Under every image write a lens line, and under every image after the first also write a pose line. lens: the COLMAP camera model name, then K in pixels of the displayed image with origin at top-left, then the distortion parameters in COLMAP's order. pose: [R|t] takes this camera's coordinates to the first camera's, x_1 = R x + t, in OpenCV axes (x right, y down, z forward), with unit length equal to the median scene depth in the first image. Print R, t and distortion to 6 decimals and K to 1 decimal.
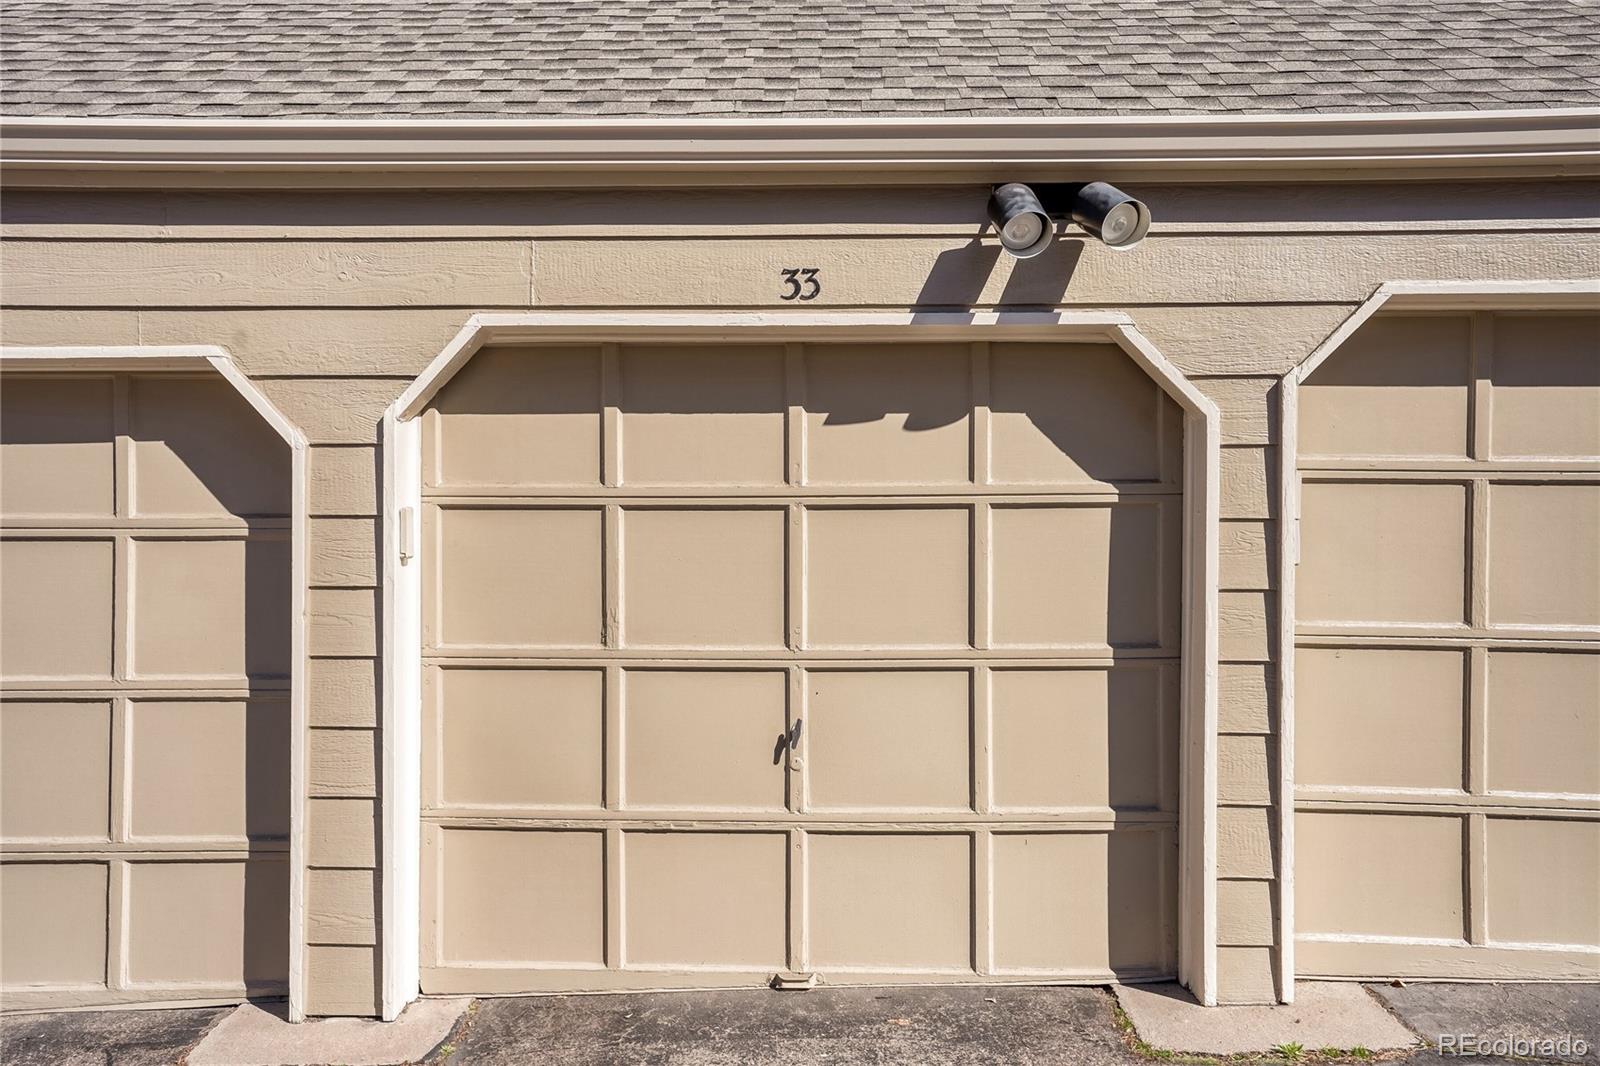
lens RADIAL K [[1272.3, 0, 800.0], [0, 1272.3, 533.0], [0, 0, 1]] dist [0.035368, 0.013913]
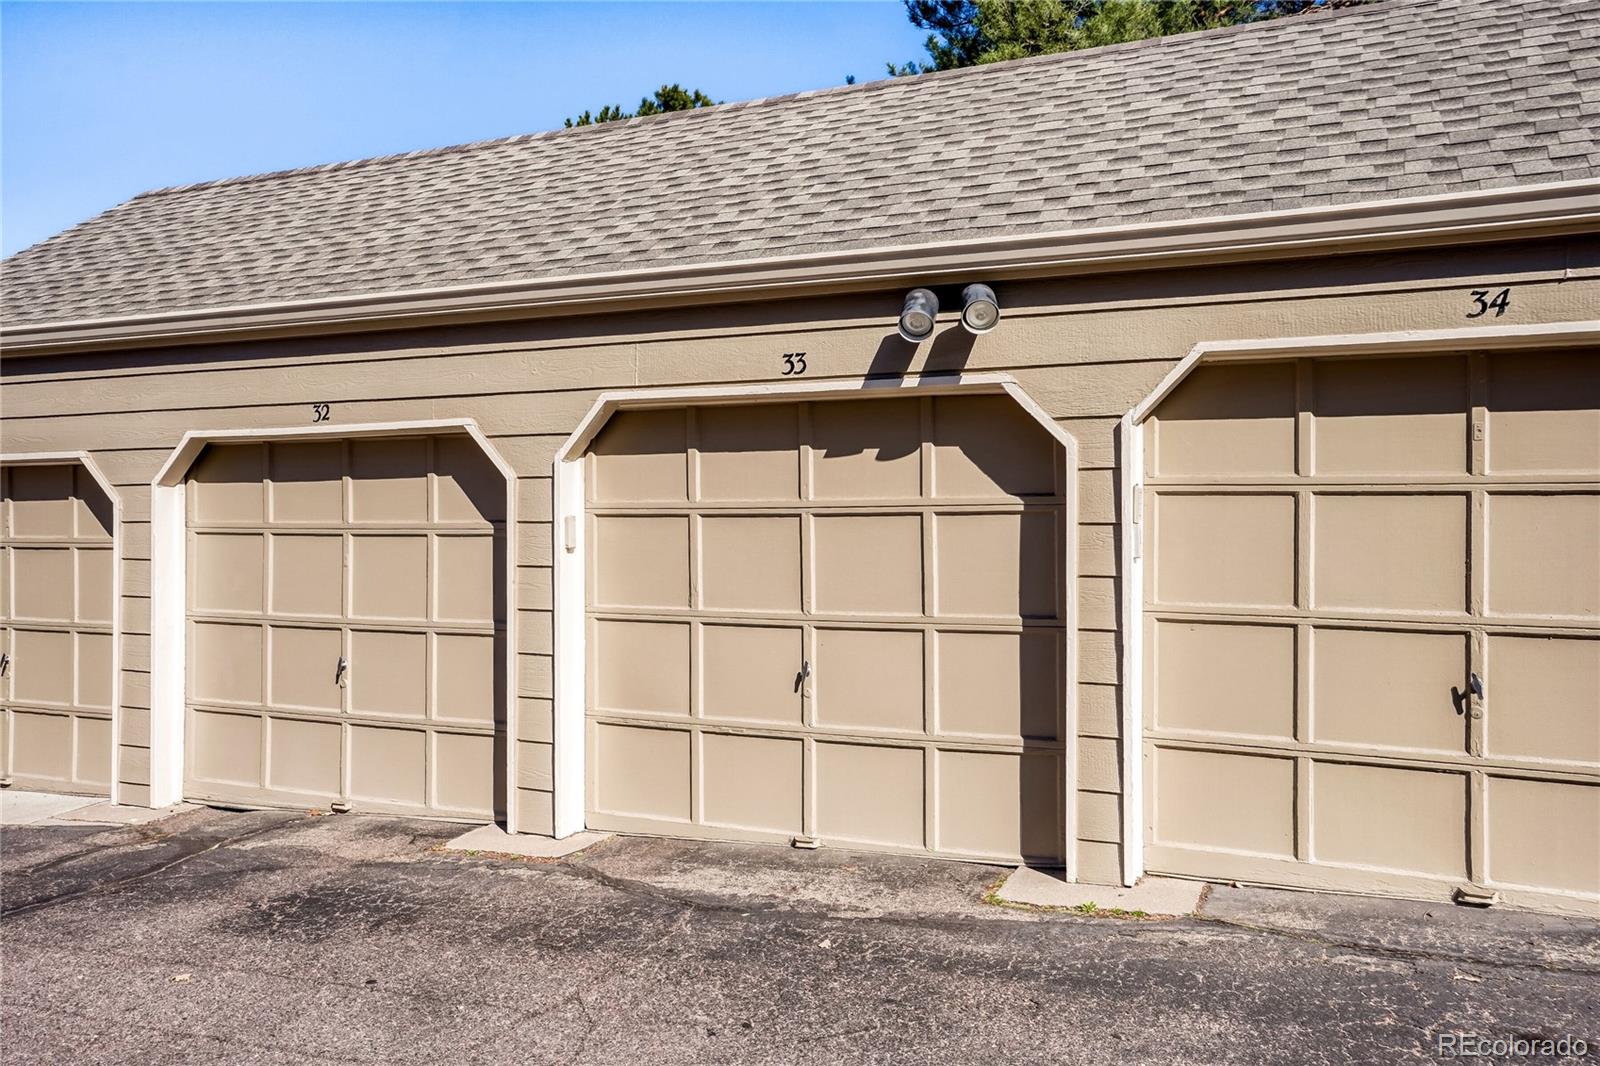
lens RADIAL K [[1272.3, 0, 800.0], [0, 1272.3, 533.0], [0, 0, 1]] dist [0.035368, 0.013913]
pose [[0.925752, 0.002403, -0.378124, 0.545883], [-0.004880, 0.999972, -0.005594, 0.008433], [0.378100, 0.007024, 0.925738, -0.347646]]
